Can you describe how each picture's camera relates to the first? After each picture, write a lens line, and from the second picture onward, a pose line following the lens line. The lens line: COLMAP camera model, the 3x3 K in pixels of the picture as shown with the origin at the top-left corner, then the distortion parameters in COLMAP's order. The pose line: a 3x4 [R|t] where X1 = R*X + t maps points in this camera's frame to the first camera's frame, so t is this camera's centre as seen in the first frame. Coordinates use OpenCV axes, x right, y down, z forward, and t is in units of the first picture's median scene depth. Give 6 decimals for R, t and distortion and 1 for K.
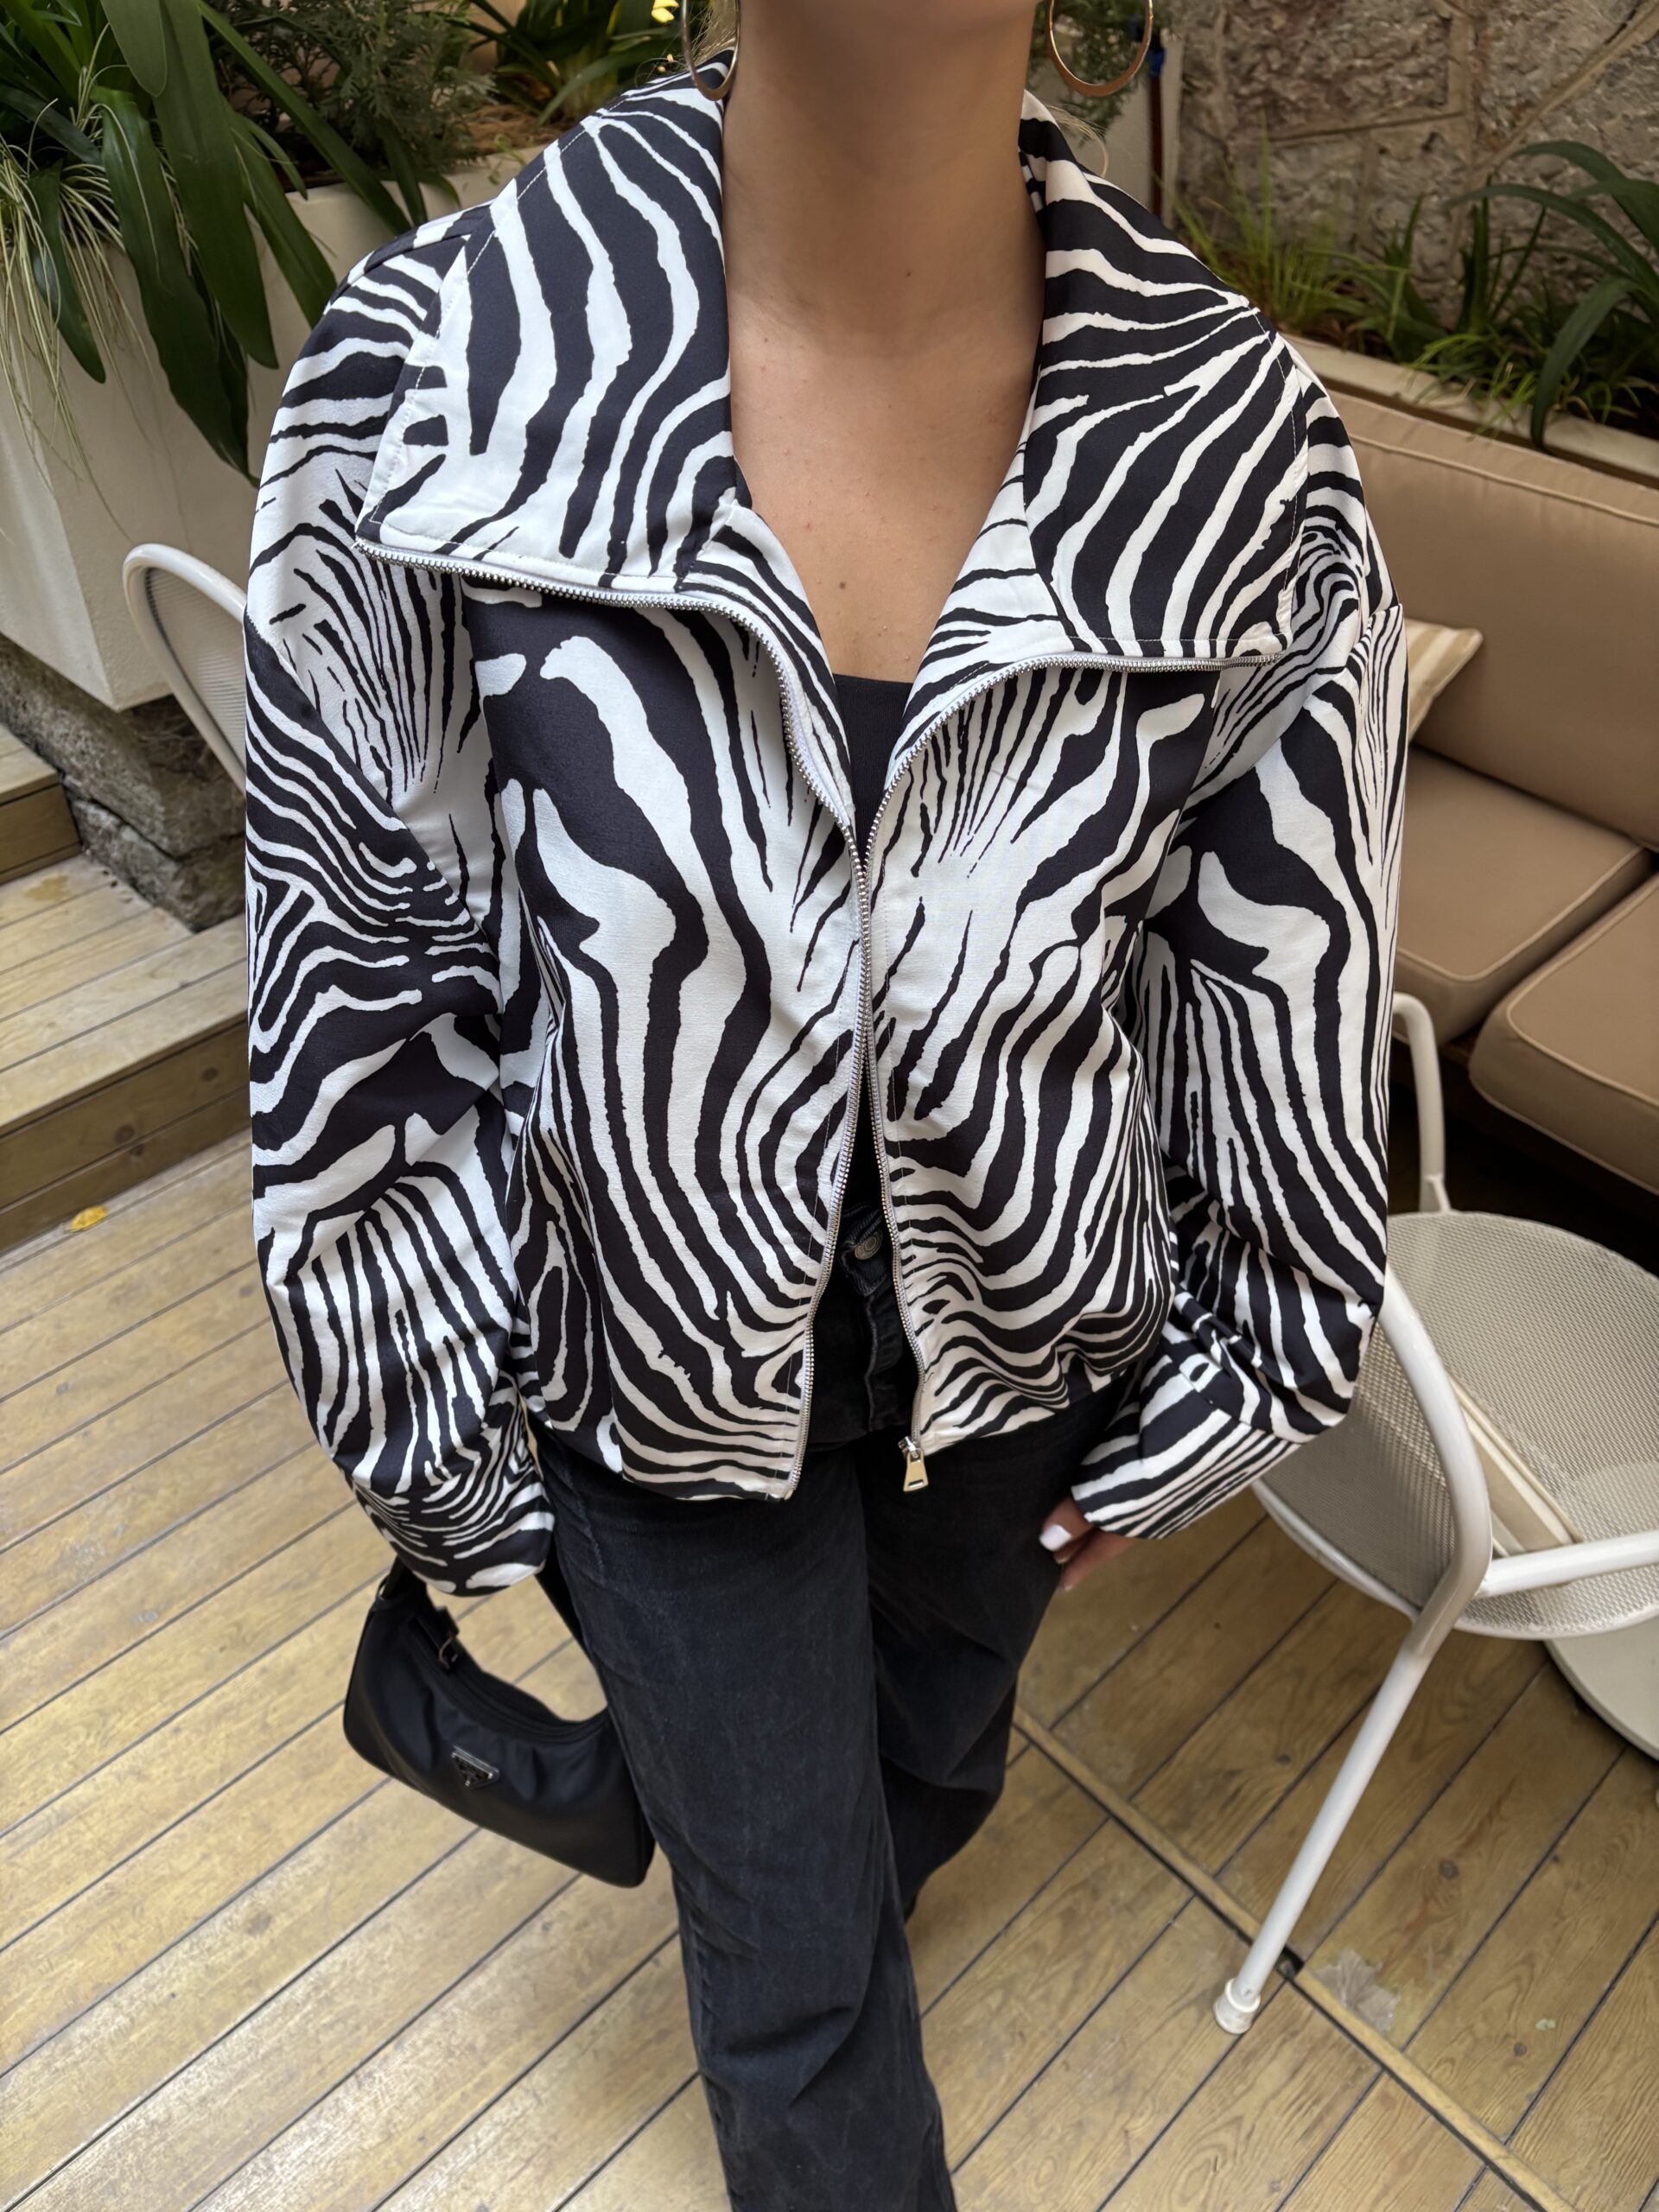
lens RADIAL K [[1695.9, 0, 820.9], [0, 1695.9, 1112.1], [0, 0, 1]] dist [-0.001026, -0.015998]
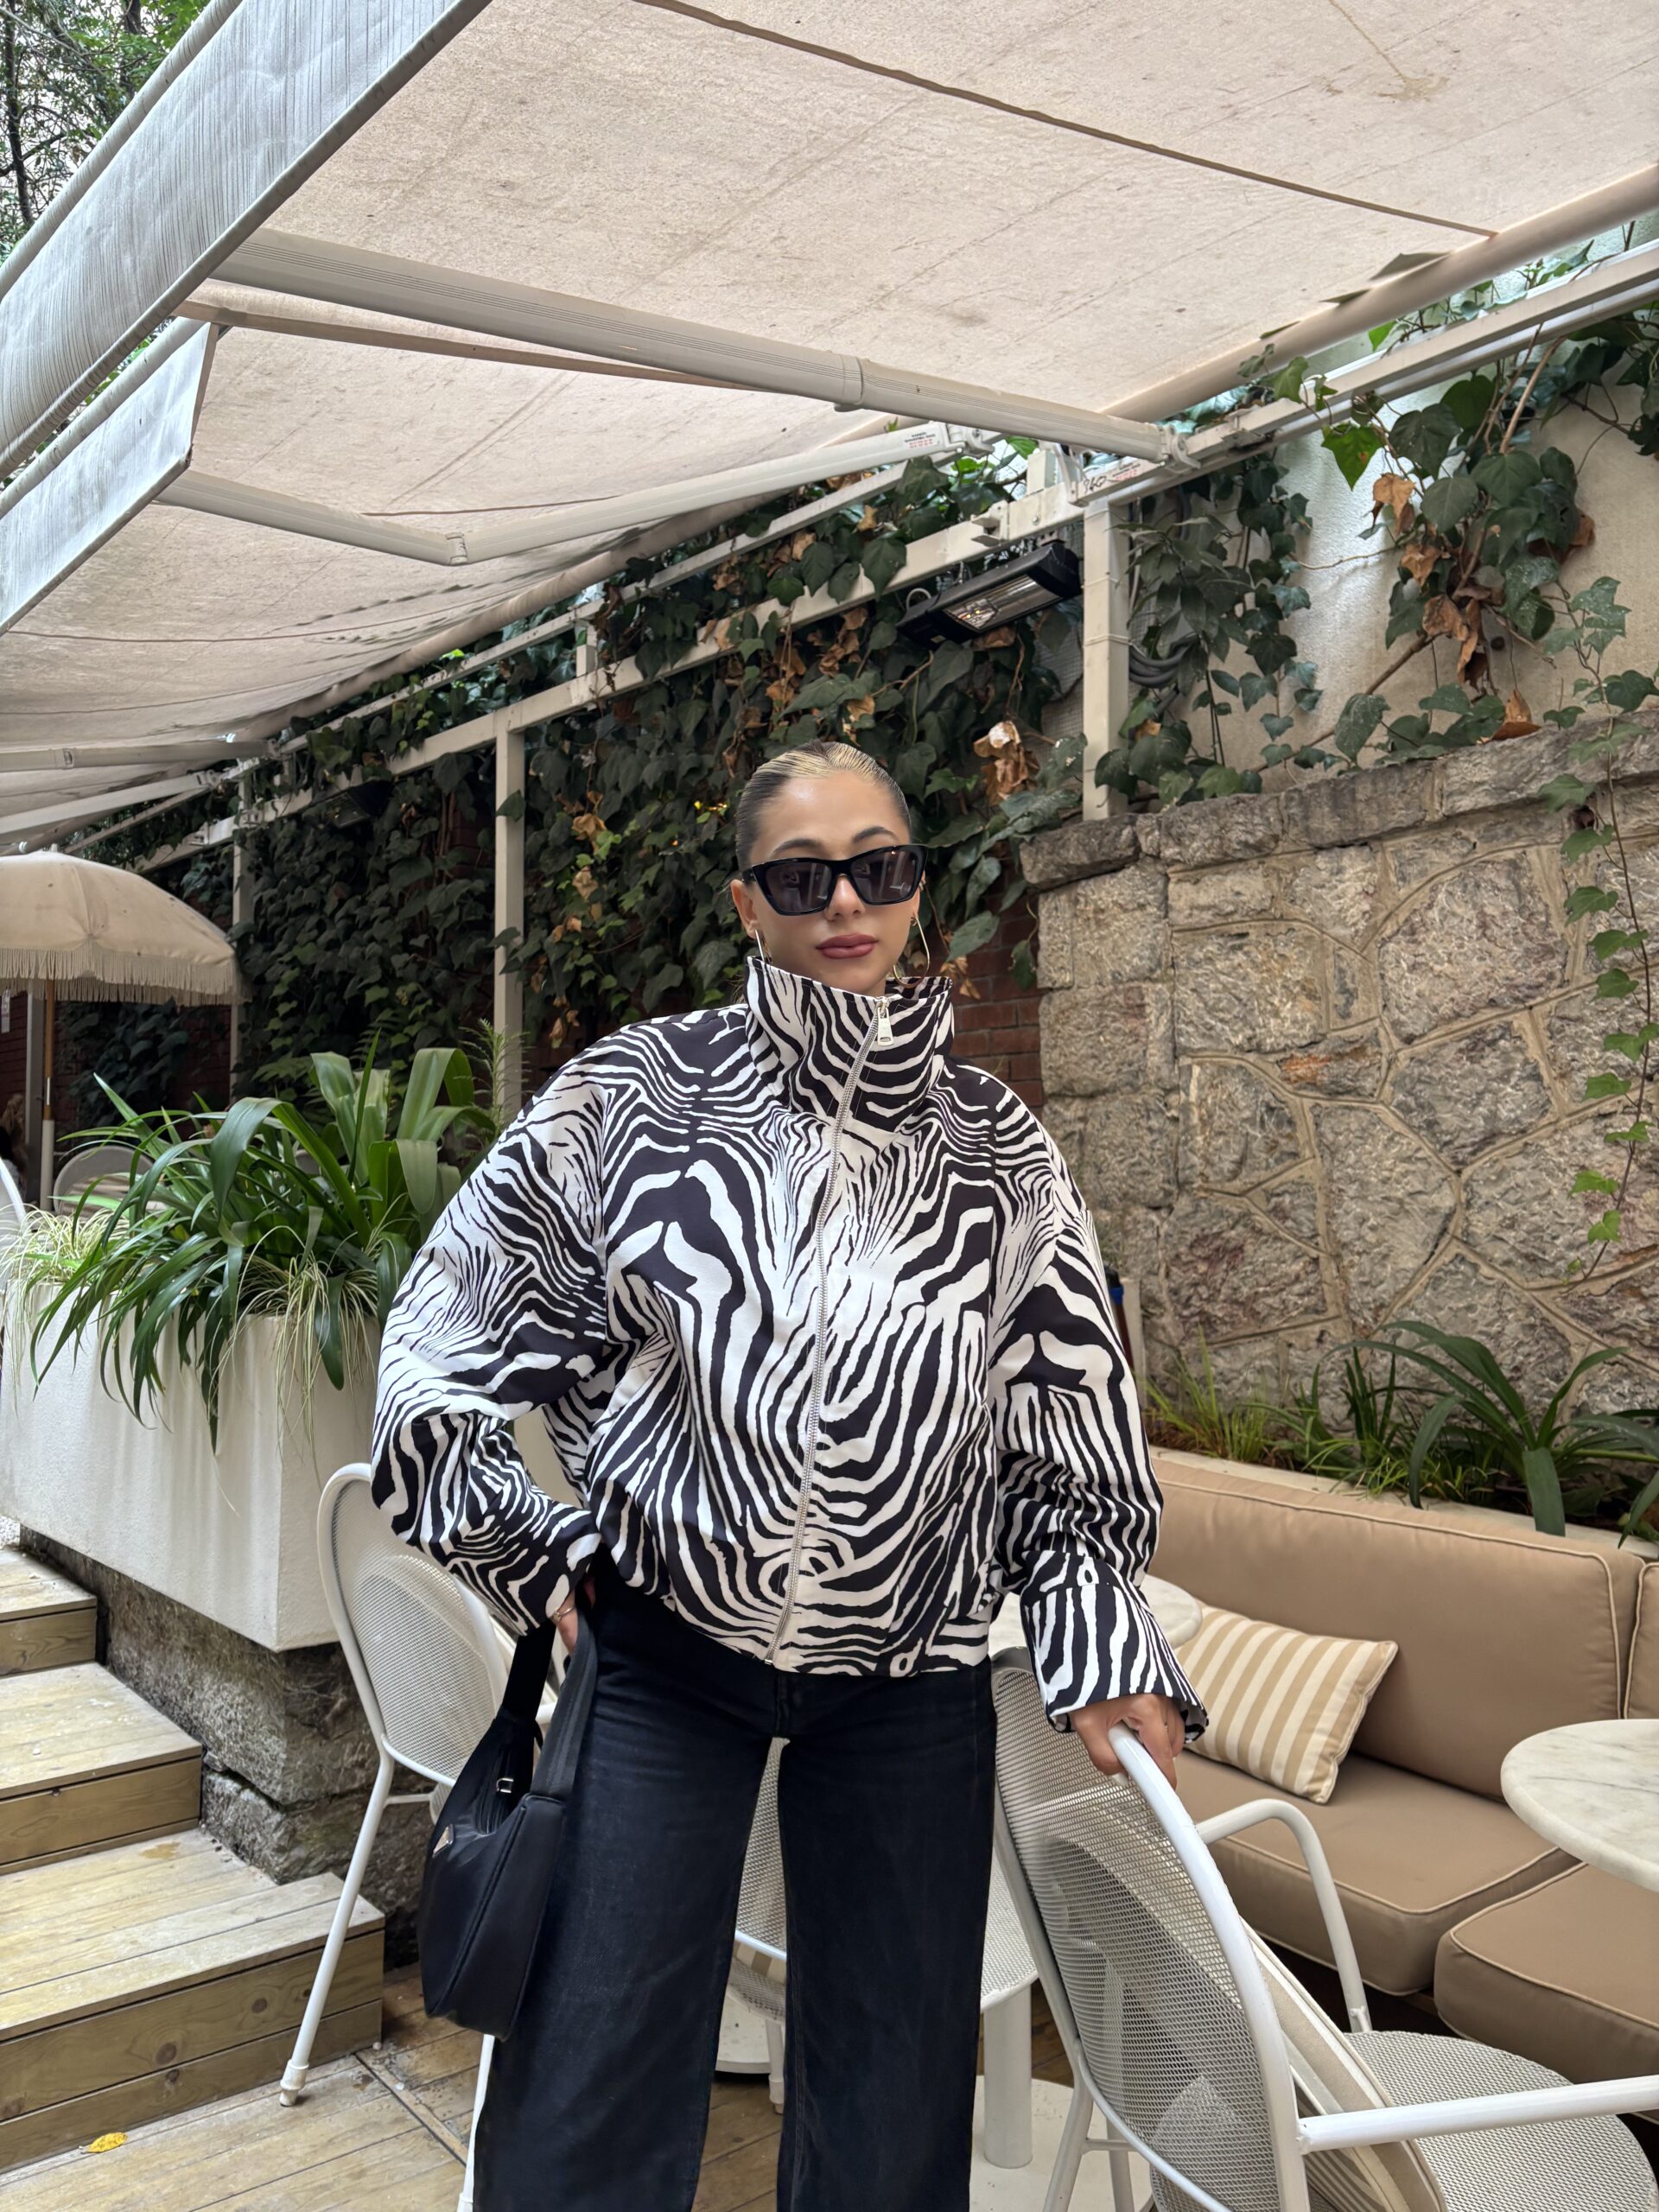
lens RADIAL K [[1704.7, 0, 829.5], [0, 1704.7, 1106.0], [0, 0, 1]] dist [0.017673, -0.053922]
pose [[0.997197, 0.003302, -0.074751, 0.071601], [-0.054128, 0.721579, -0.690213, 0.269345], [0.051660, 0.692324, 0.719735, -0.139250]]
